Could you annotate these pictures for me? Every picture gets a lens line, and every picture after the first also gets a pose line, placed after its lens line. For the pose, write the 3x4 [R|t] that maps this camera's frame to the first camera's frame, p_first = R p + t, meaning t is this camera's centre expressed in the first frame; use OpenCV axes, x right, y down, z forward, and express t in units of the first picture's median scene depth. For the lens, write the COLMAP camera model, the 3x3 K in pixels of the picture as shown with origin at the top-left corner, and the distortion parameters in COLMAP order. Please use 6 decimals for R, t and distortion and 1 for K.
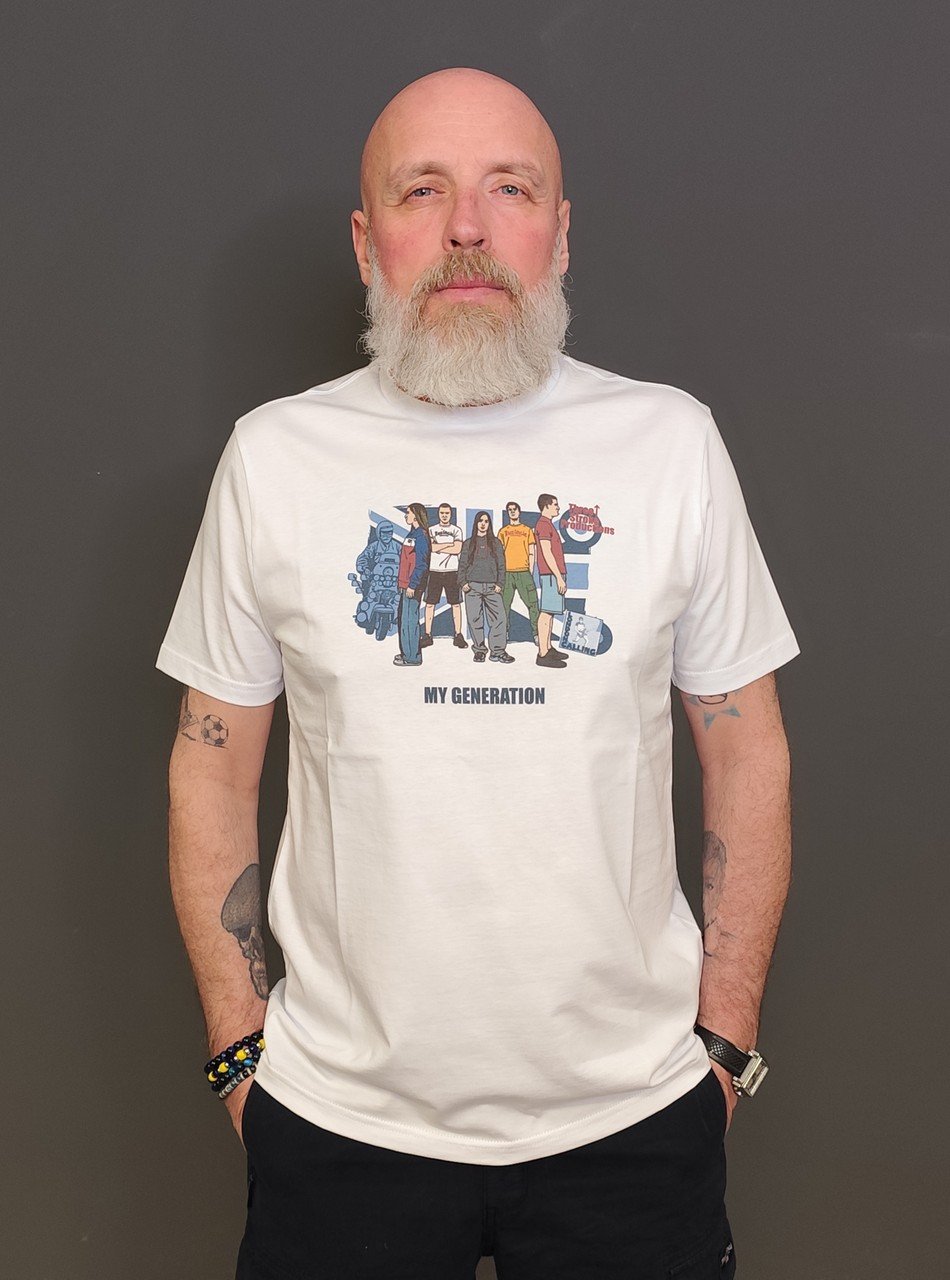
lens RADIAL K [[1811.2, 0, 475.2], [0, 1811.2, 639.4], [0, 0, 1]] dist [0.084698, 0.000000]
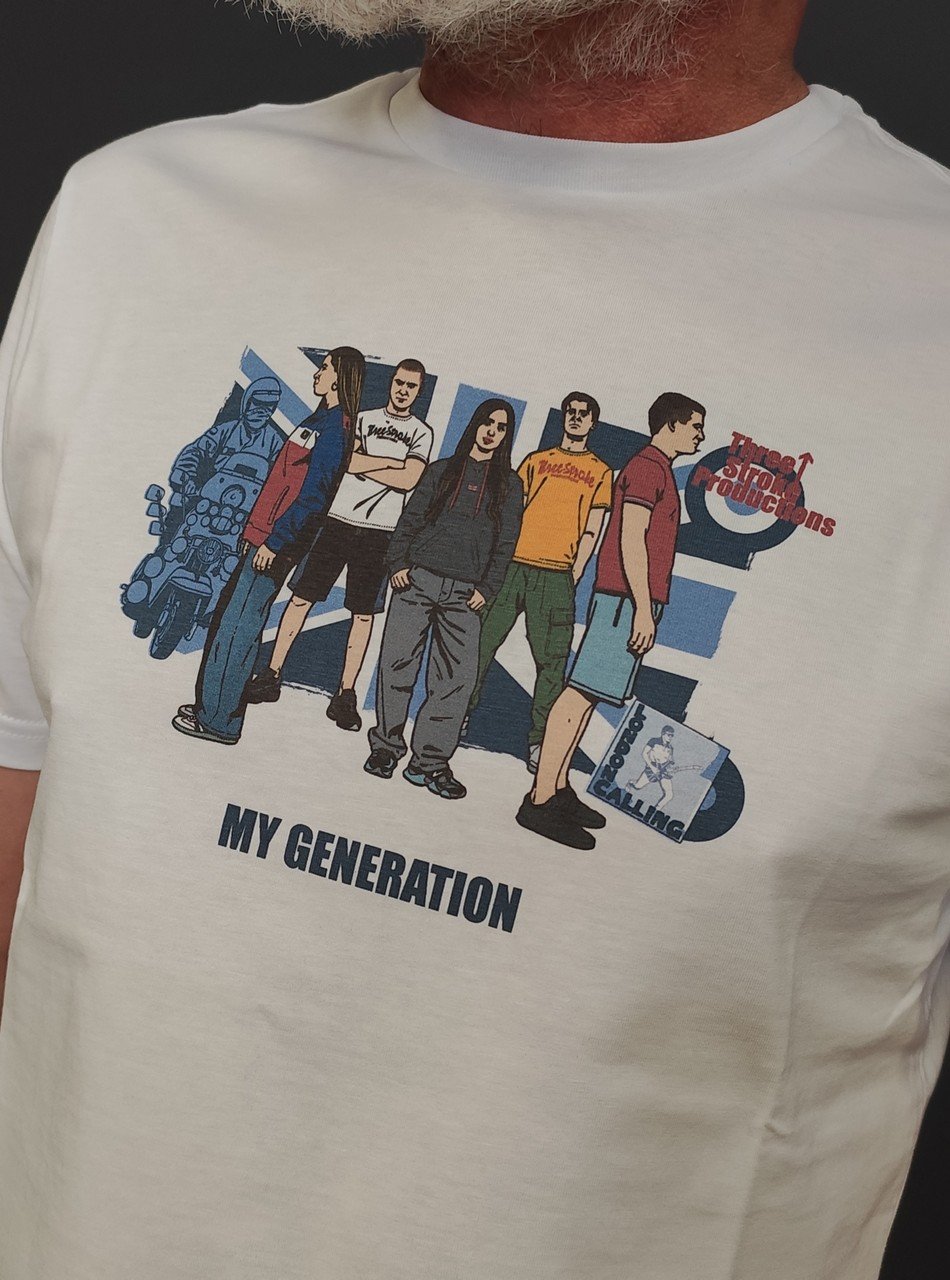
lens RADIAL K [[1811.2, 0, 474.4], [0, 1811.2, 641.7], [0, 0, 1]] dist [0.084698, 0.000000]
pose [[0.928540, 0.229663, -0.291665, 0.123381], [-0.253926, 0.966046, -0.047708, -0.001482], [0.270805, 0.118360, 0.955330, 0.641378]]
